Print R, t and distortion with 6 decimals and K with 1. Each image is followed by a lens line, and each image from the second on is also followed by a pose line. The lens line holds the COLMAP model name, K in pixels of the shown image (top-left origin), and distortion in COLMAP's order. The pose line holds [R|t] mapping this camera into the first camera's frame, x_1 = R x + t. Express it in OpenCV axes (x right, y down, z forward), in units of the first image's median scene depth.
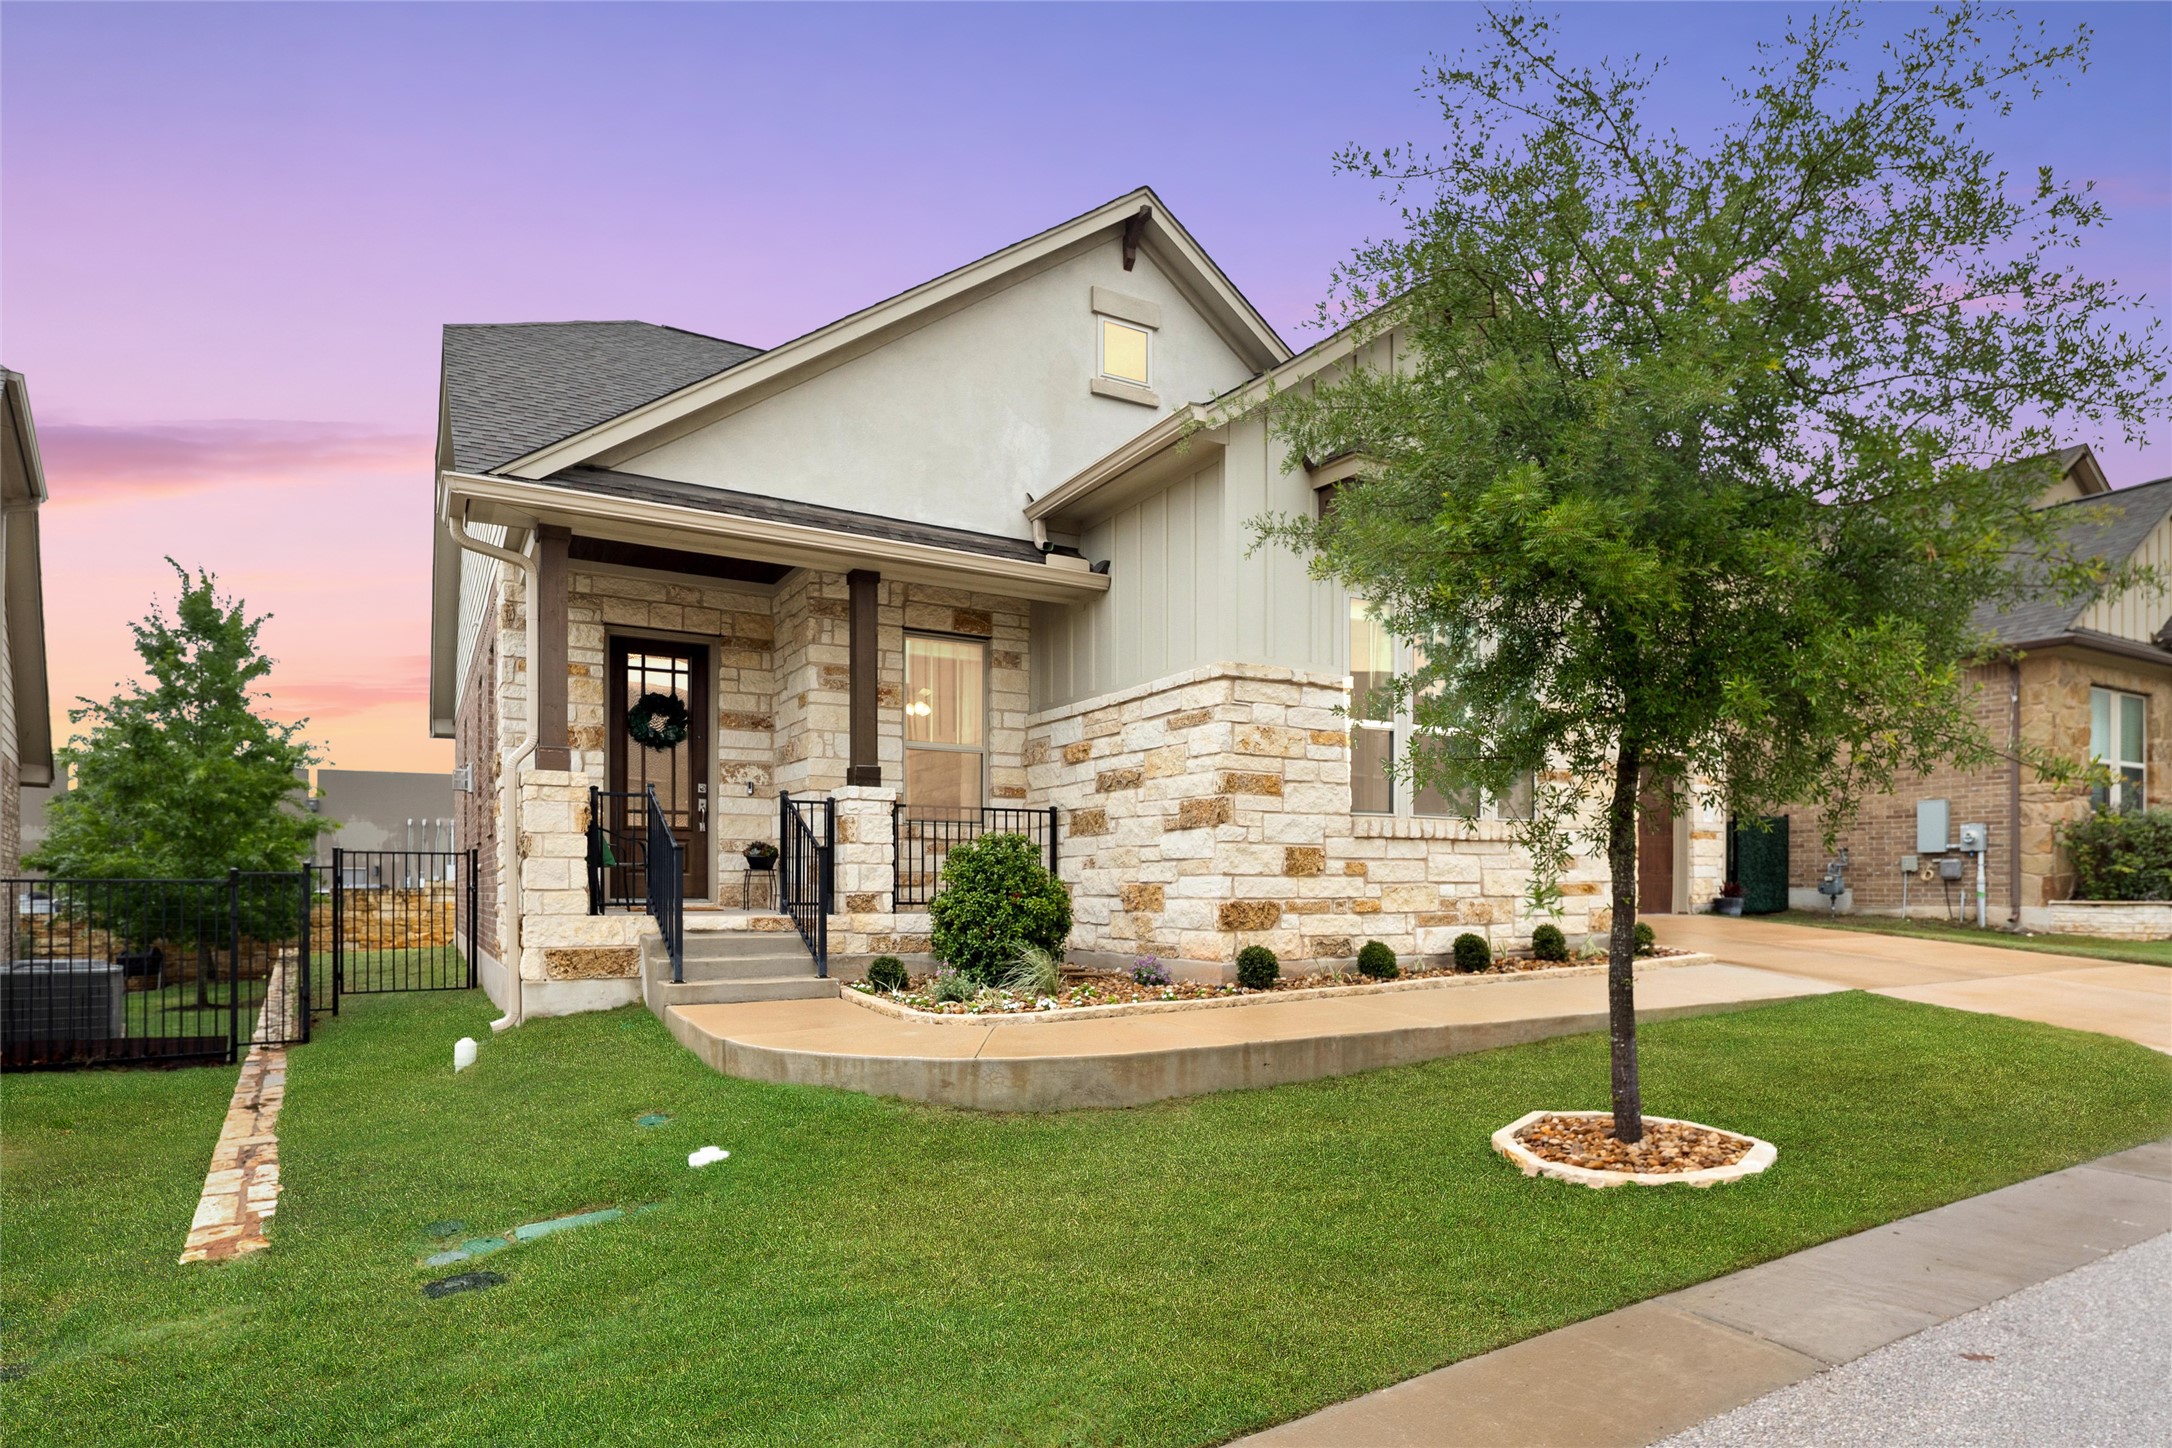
lens RADIAL K [[1201.5, 0, 1091.4], [0, 1201.5, 889.0], [0, 0, 1]] dist [0.024341, 0.000170]
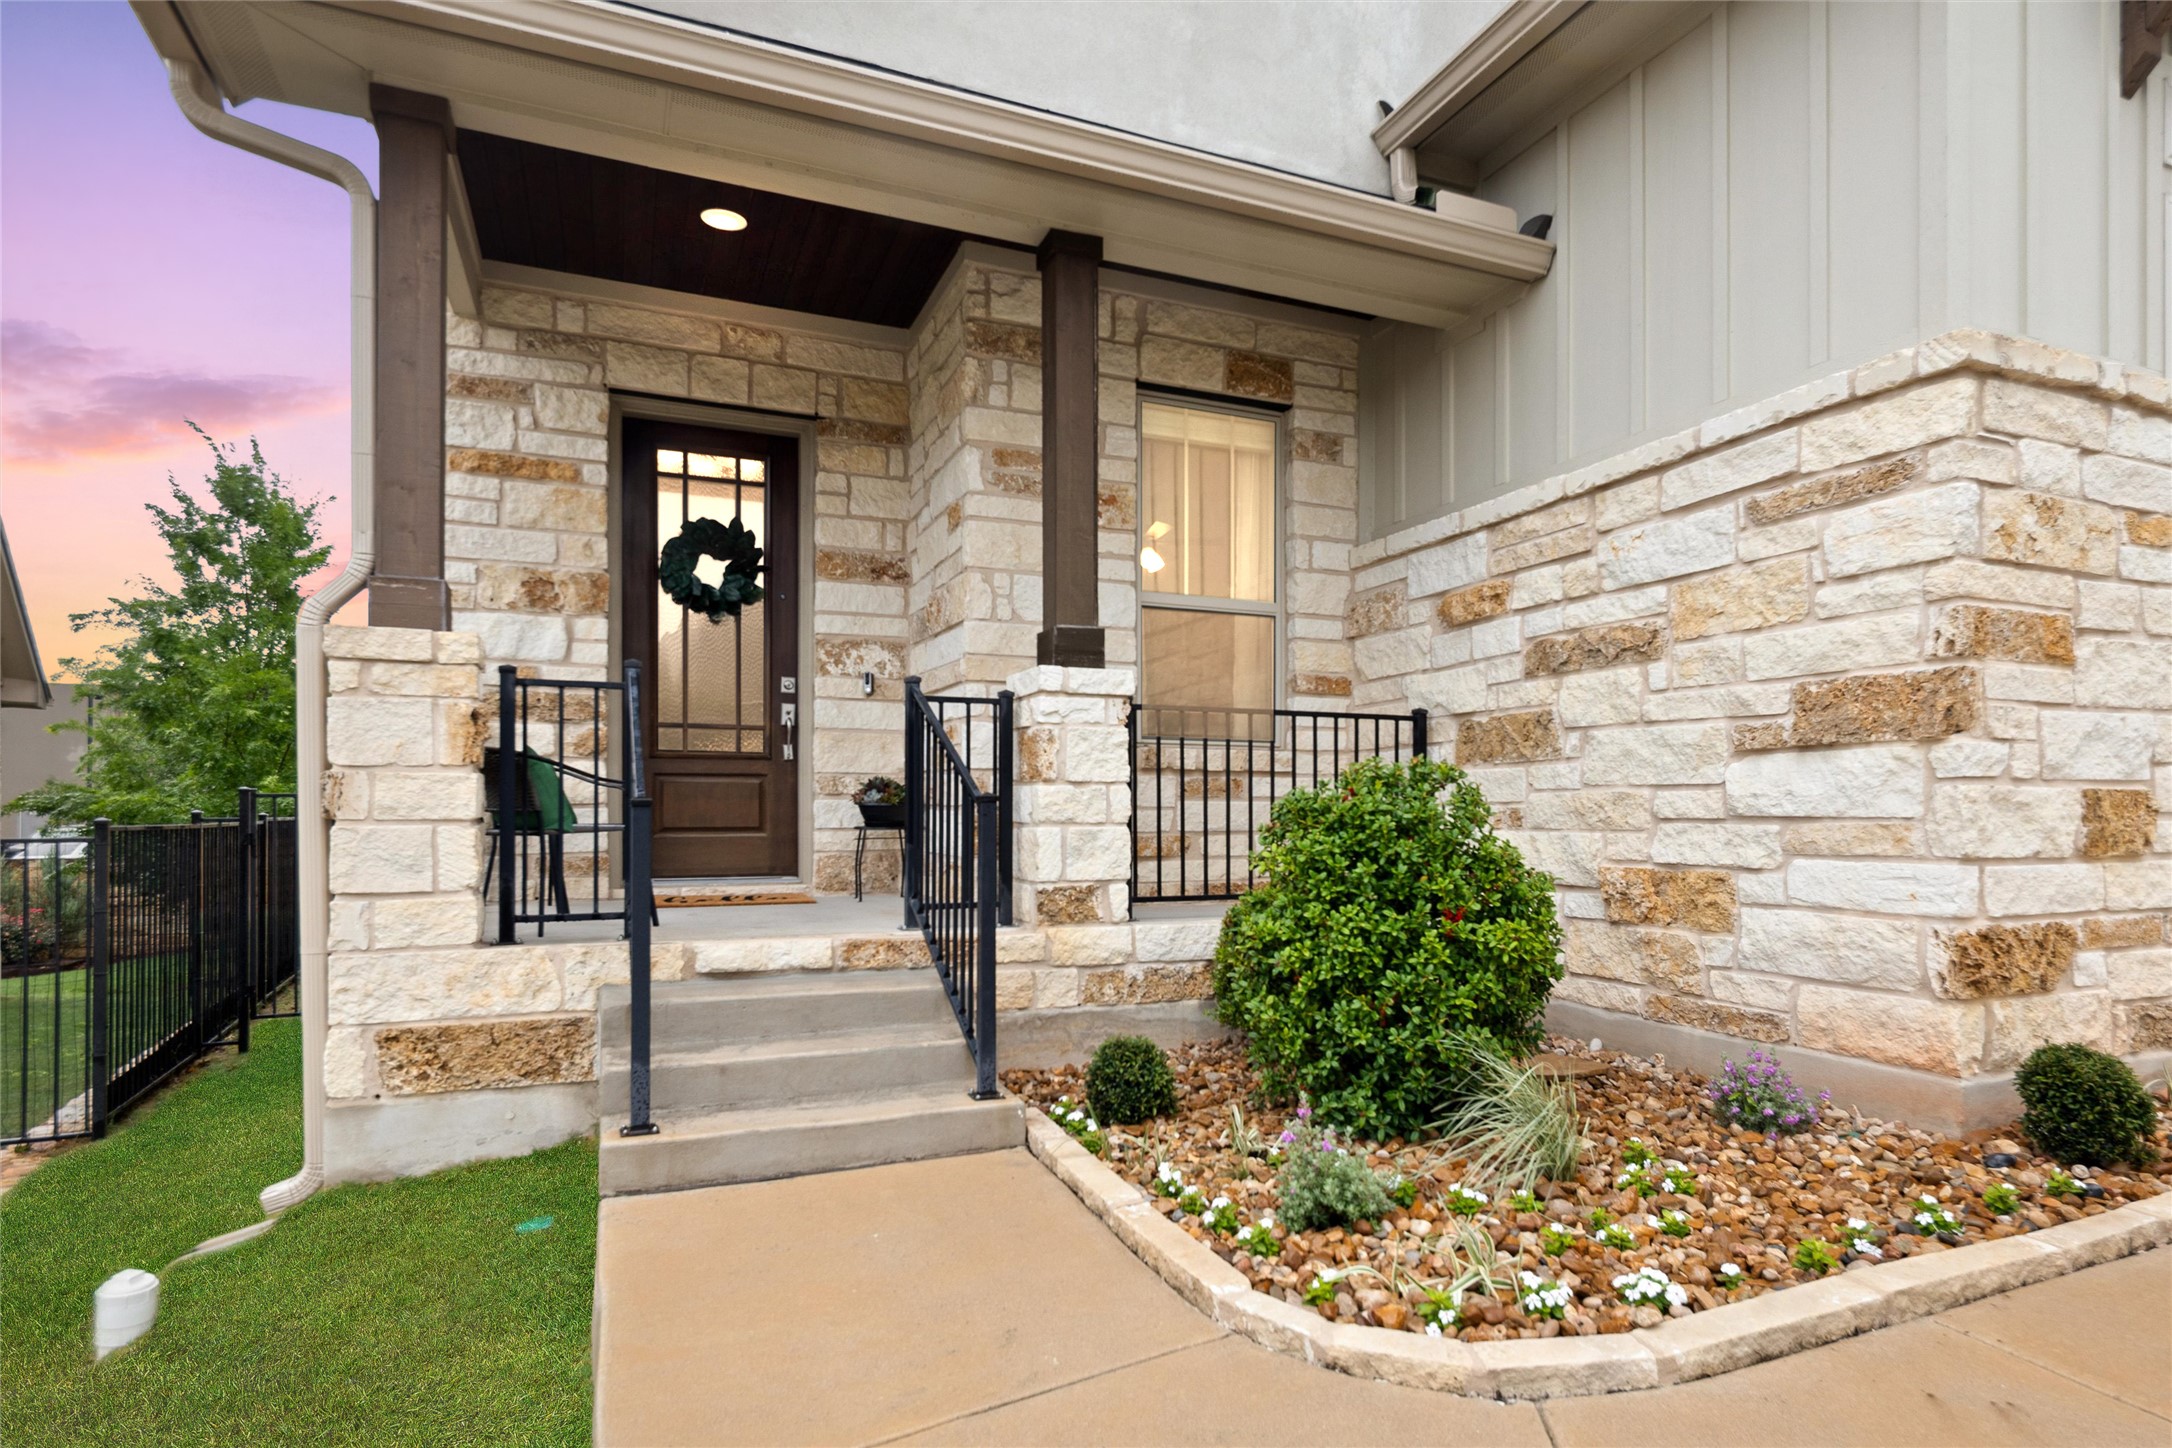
lens RADIAL K [[1194.5, 0, 1146.7], [0, 1194.5, 806.4], [0, 0, 1]] dist [0.013009, -0.000098]
pose [[0.995008, -0.002297, -0.099773, -0.102647], [0.001812, 0.999986, -0.004945, -0.024099], [0.099783, 0.004739, 0.994998, 0.482722]]
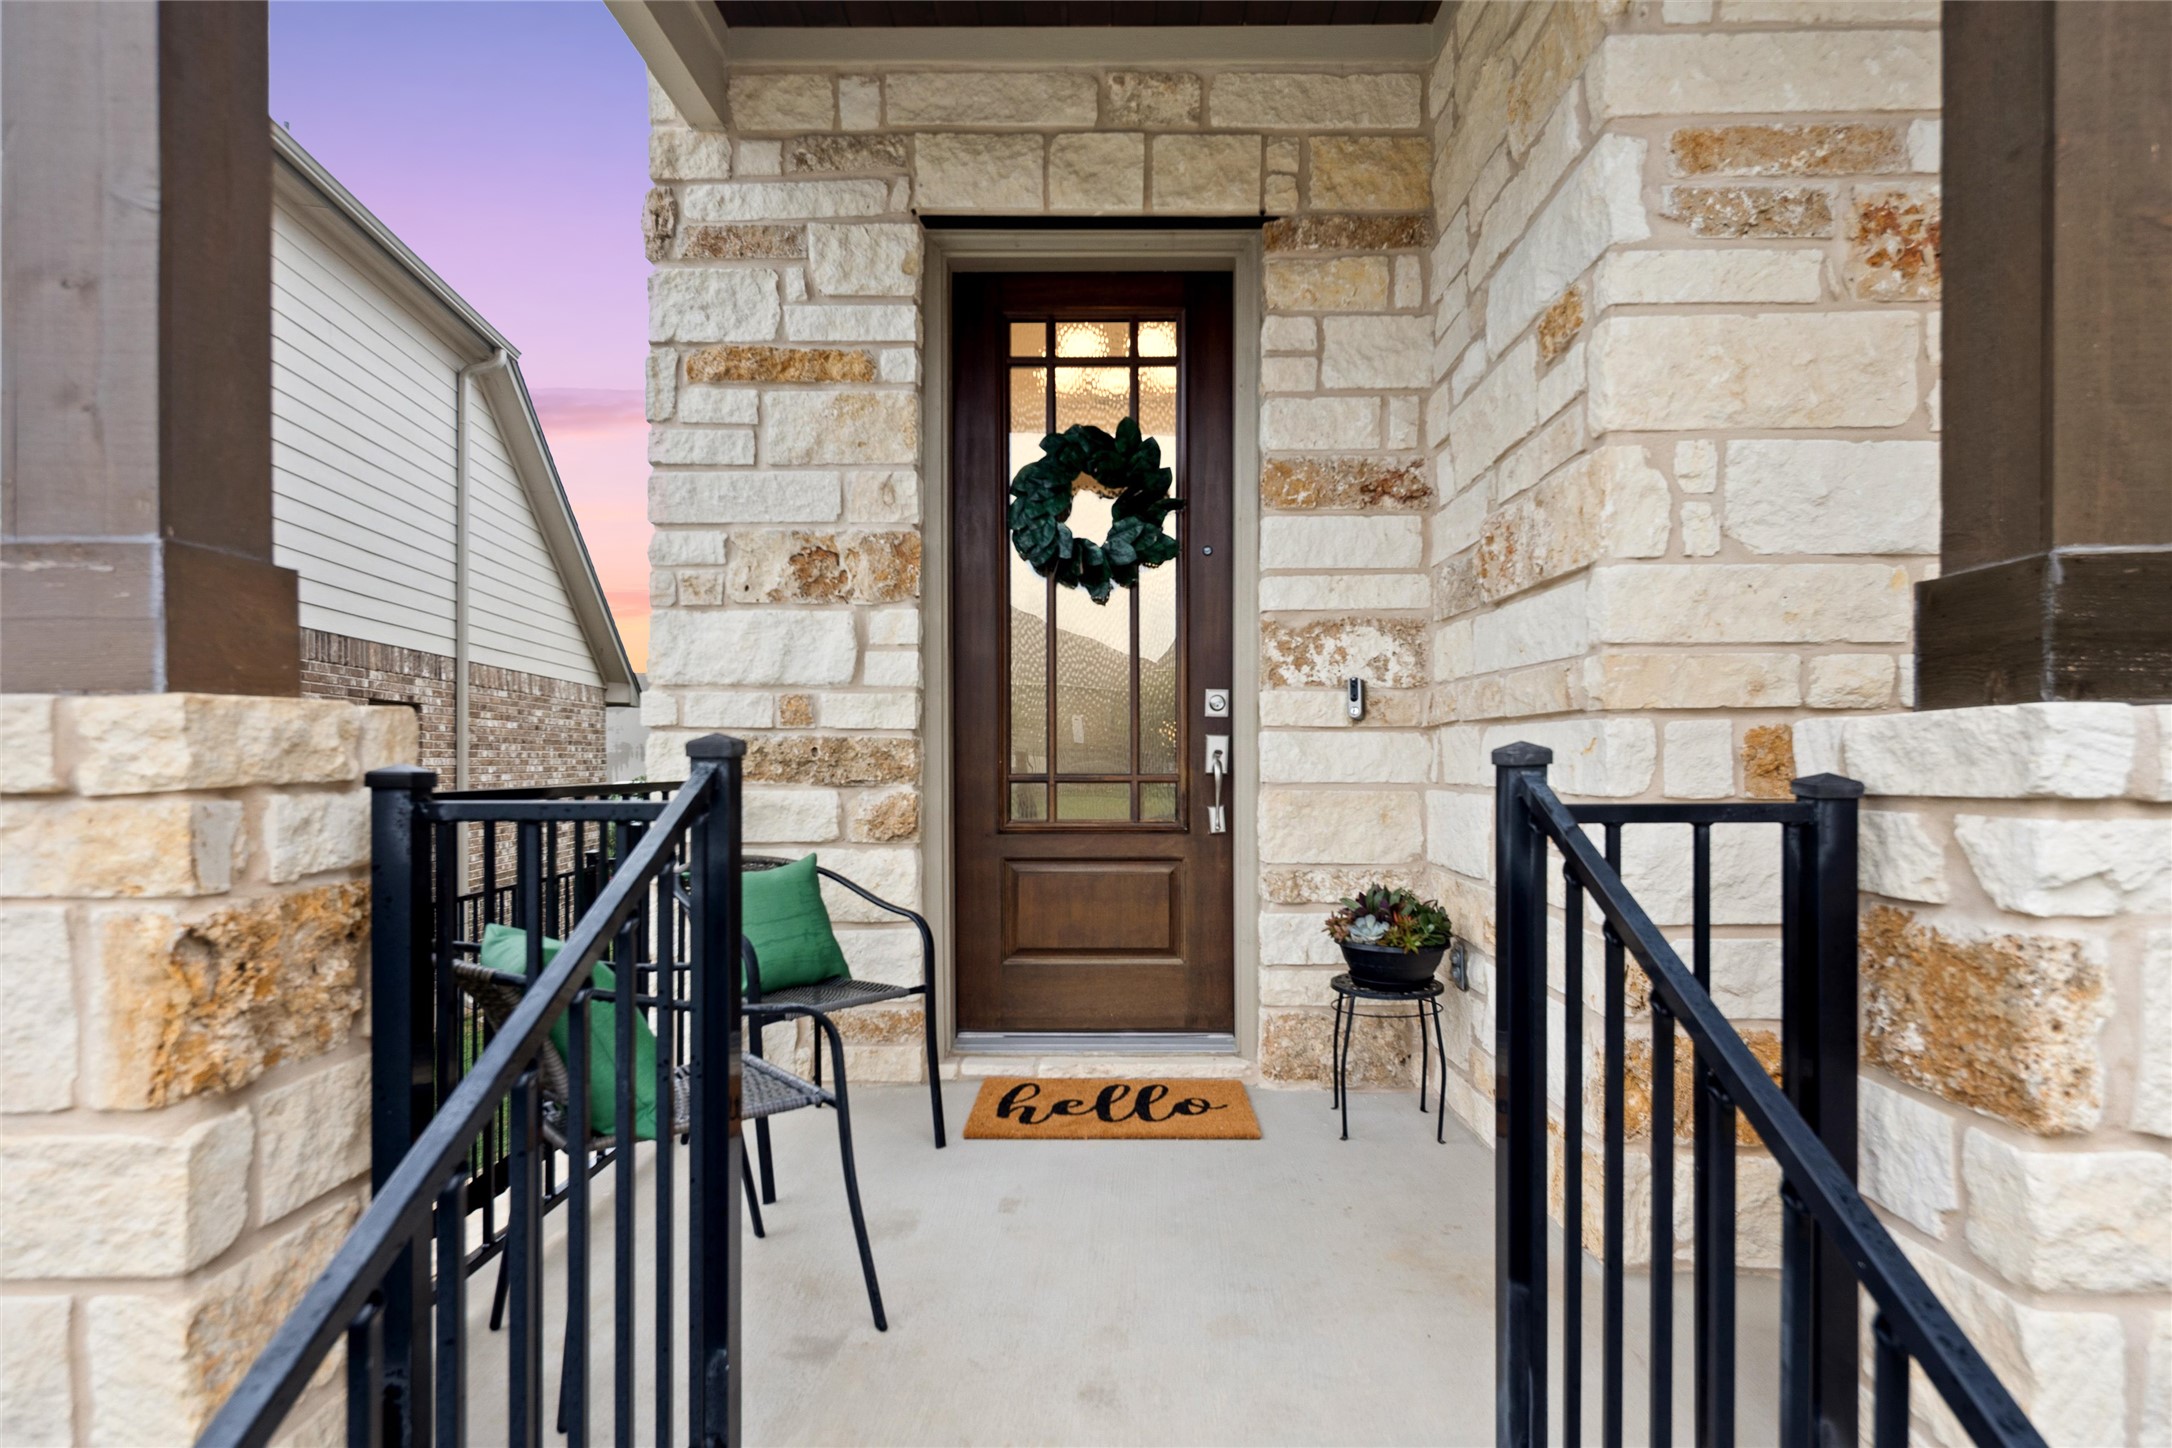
lens RADIAL K [[1069.7, 0, 1138.1], [0, 1069.7, 760.0], [0, 0, 1]] dist [0.002771, -0.000120]
pose [[0.872984, -0.001322, -0.487747, -0.213531], [0.003248, 0.999990, 0.003102, -0.074362], [0.487738, -0.004292, 0.872980, 0.789133]]
